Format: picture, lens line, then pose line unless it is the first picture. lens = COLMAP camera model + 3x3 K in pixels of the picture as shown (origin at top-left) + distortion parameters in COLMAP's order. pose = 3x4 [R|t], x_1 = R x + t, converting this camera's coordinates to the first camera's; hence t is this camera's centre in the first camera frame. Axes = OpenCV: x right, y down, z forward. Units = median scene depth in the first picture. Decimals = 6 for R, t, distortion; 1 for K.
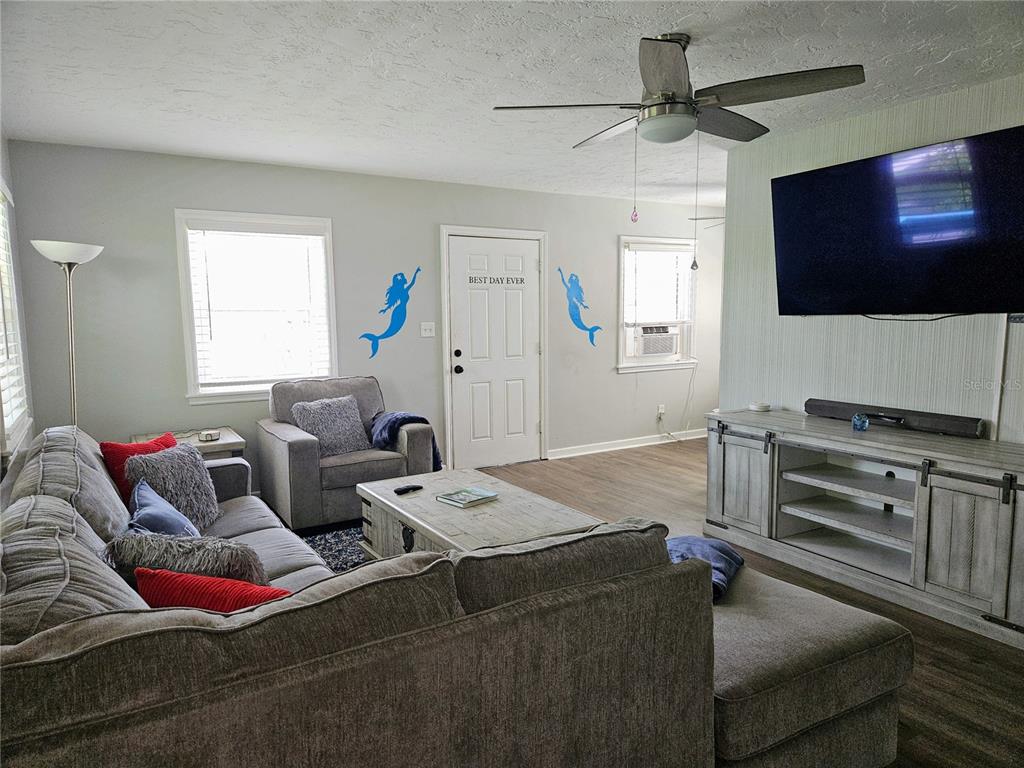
lens RADIAL K [[685.1, 0, 511.8], [0, 685.1, 404.5], [0, 0, 1]] dist [0.071261, -0.062557]
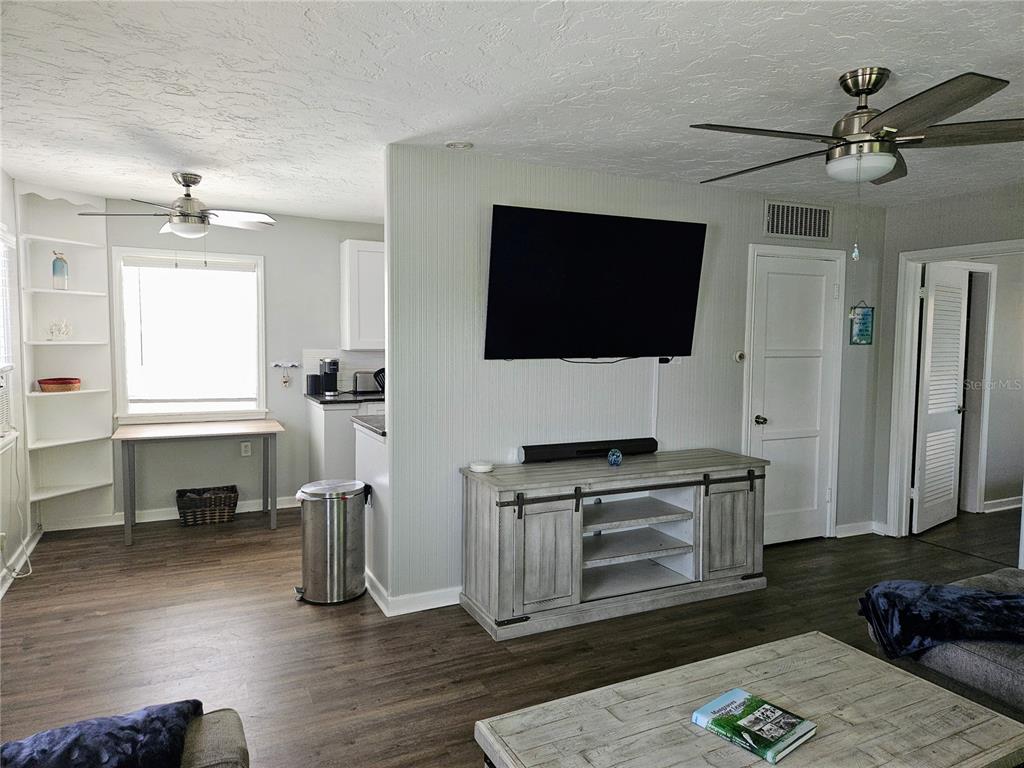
lens RADIAL K [[685.1, 0, 512.5], [0, 685.1, 380.4], [0, 0, 1]] dist [0.071261, -0.062557]
pose [[0.070675, -0.054198, 0.996026, -0.574278], [0.122855, 0.991393, 0.045229, -0.164364], [-0.989905, 0.119171, 0.076725, 1.082938]]
